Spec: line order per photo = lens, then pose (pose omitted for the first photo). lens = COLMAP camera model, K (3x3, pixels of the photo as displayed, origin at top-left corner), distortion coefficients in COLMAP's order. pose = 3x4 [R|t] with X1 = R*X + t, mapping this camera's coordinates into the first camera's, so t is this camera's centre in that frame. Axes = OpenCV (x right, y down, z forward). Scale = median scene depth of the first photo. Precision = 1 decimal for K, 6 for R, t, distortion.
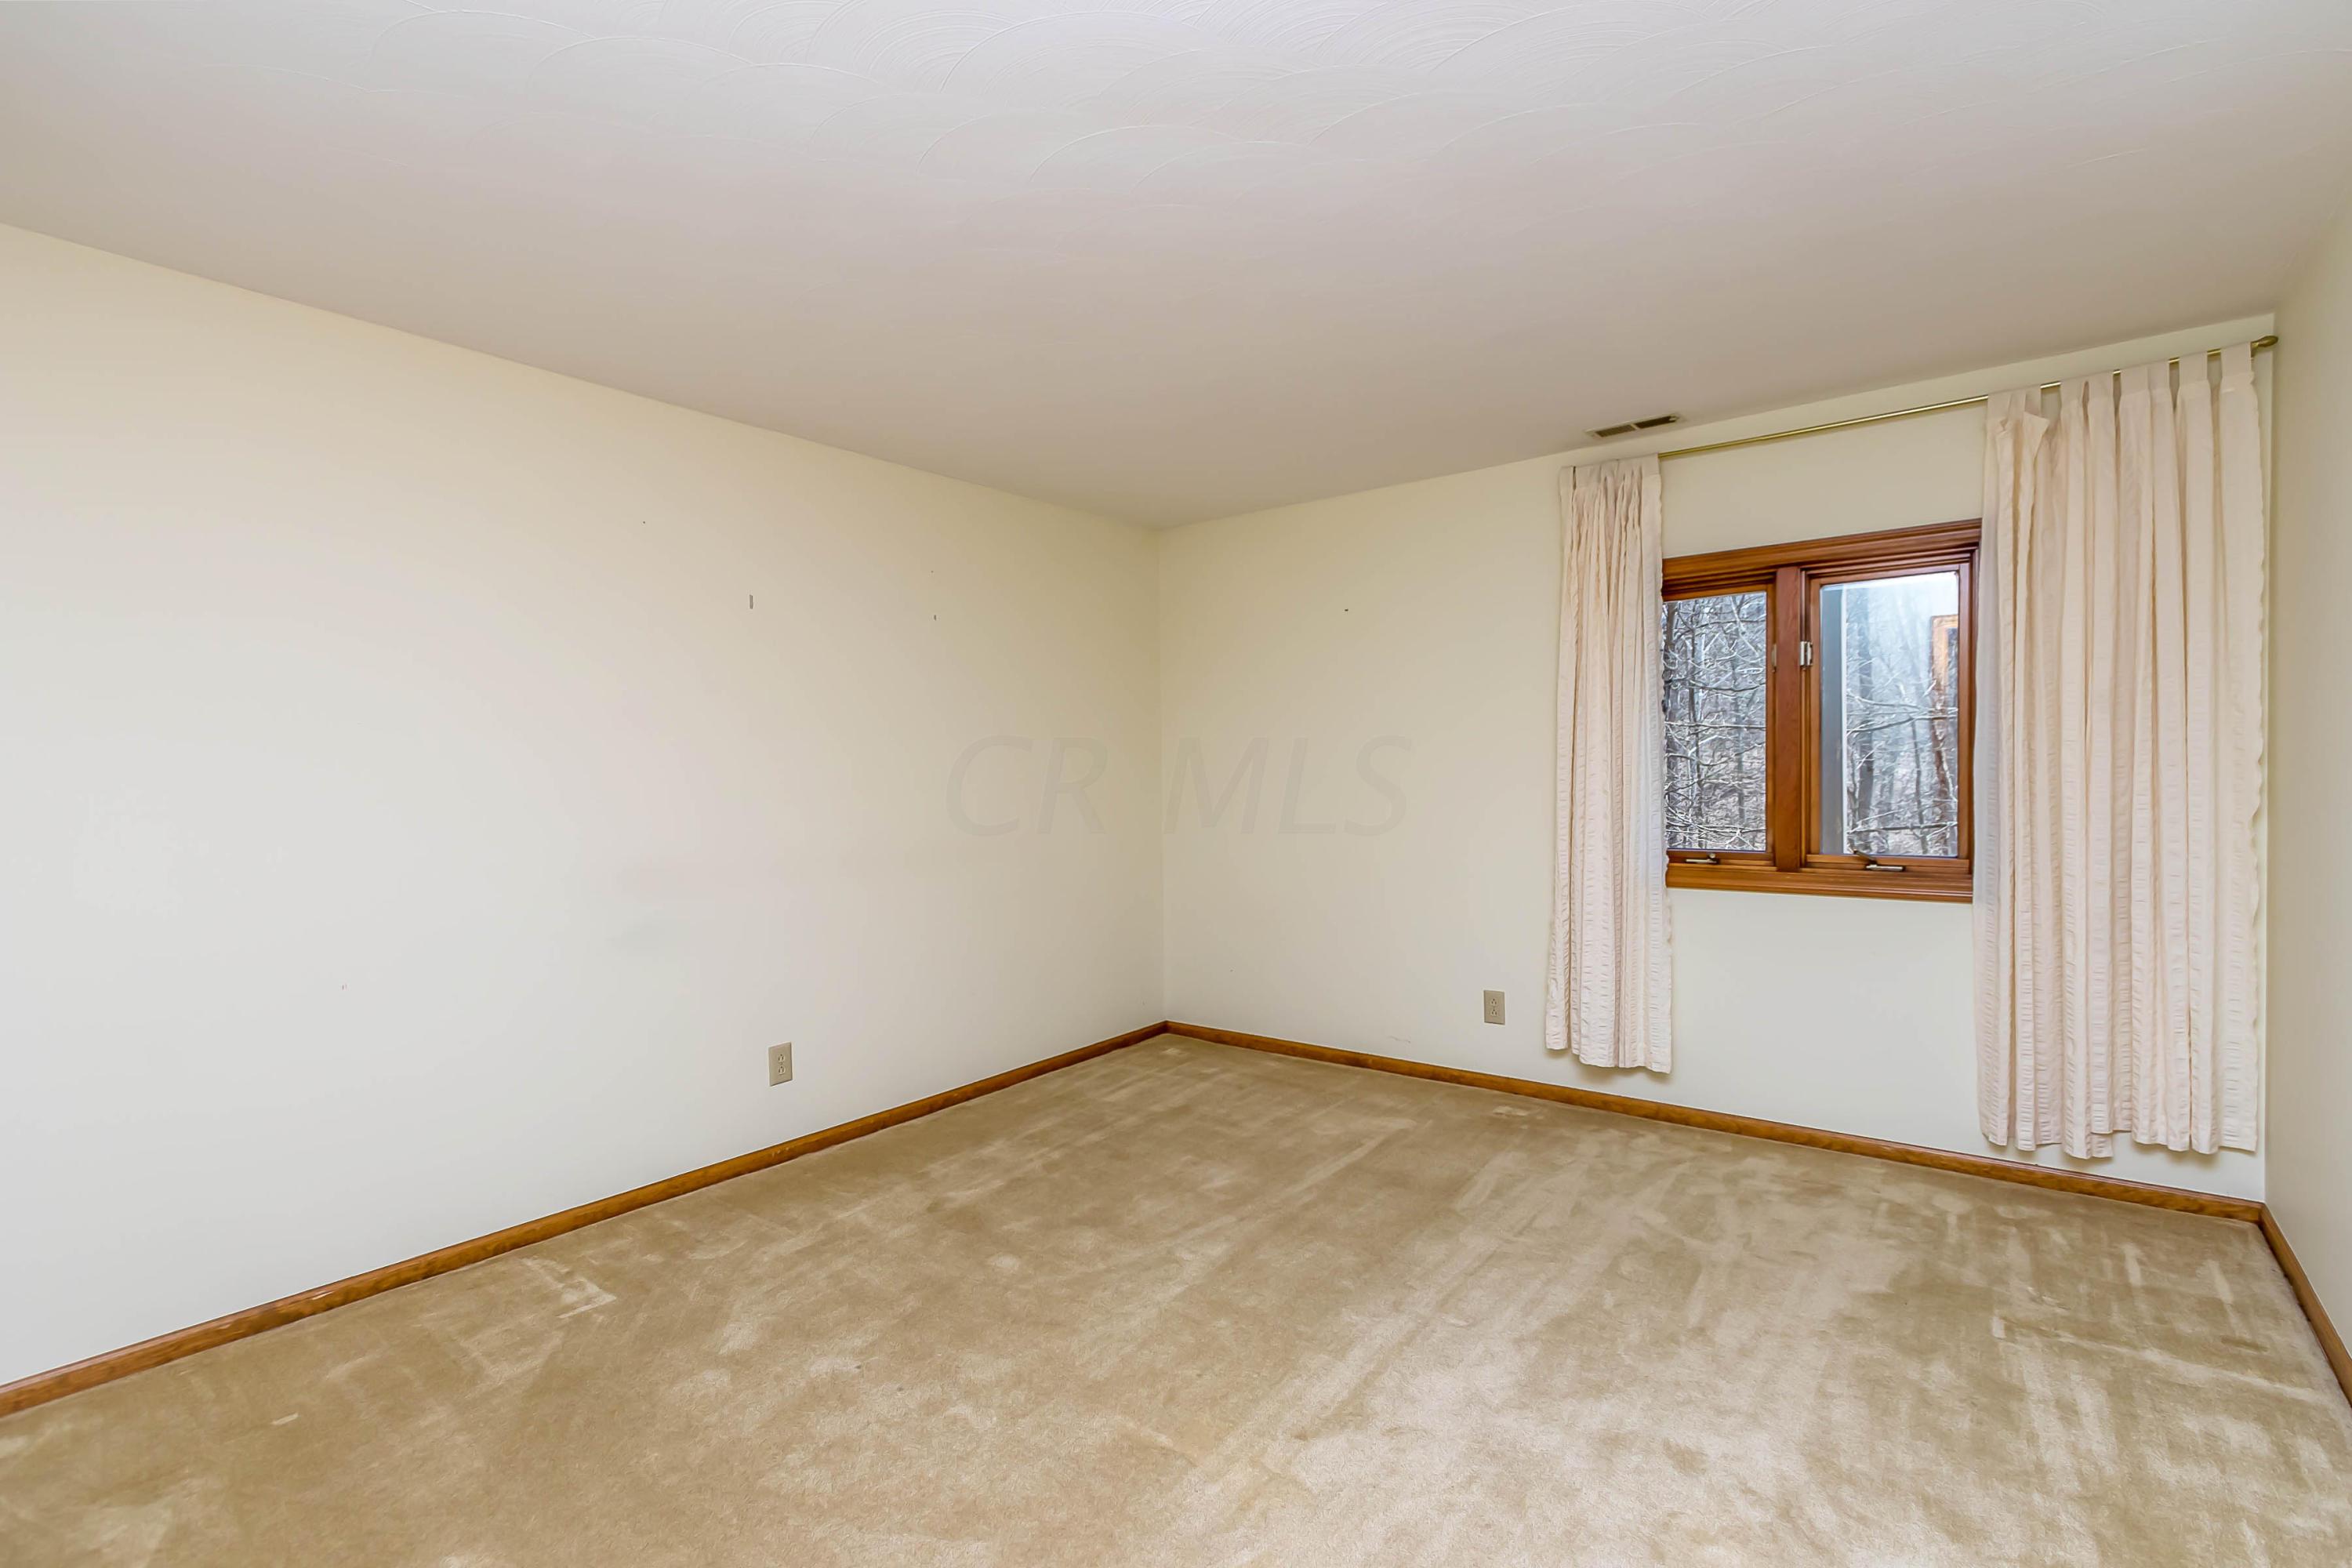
lens RADIAL K [[1083.4, 0, 1173.3], [0, 1083.4, 776.8], [0, 0, 1]] dist [0.017908, -0.000051]
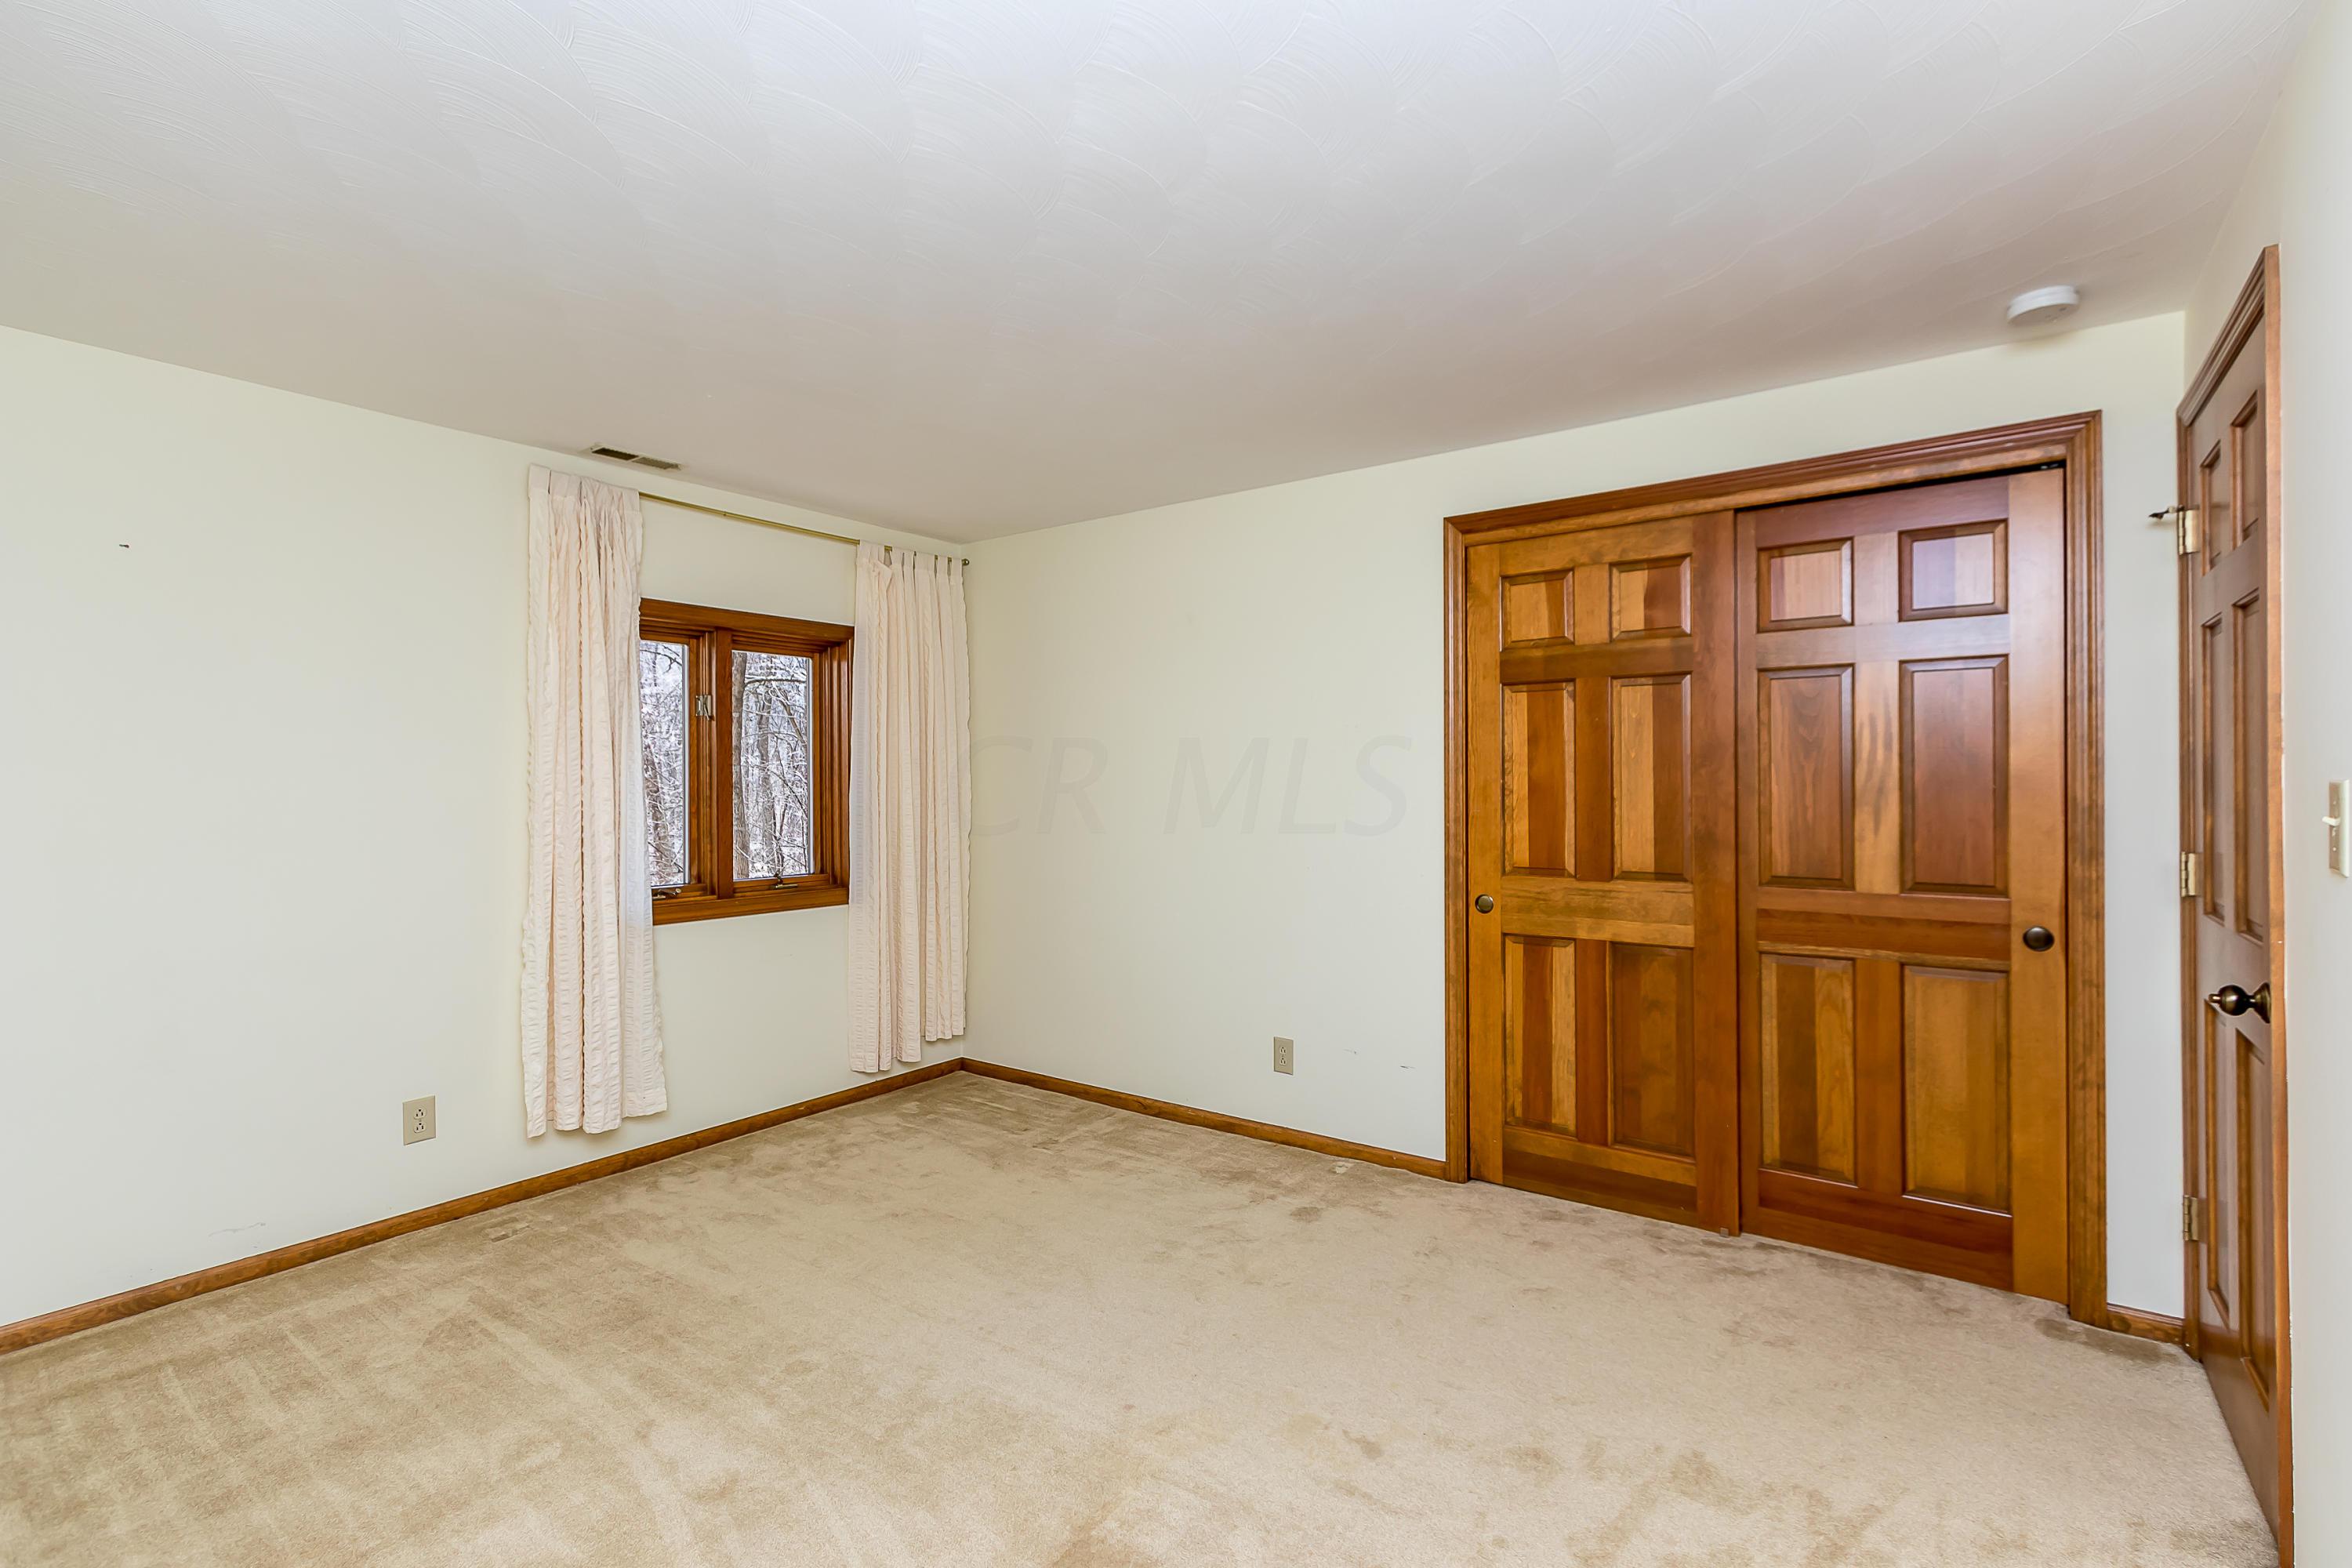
lens RADIAL K [[1083.4, 0, 1173.3], [0, 1083.4, 776.8], [0, 0, 1]] dist [0.017908, -0.000051]
pose [[-0.016628, 0.020808, 0.999645, -0.643805], [0.017031, 0.999644, -0.020525, -0.008241], [-0.999717, 0.016684, -0.016976, 0.620368]]
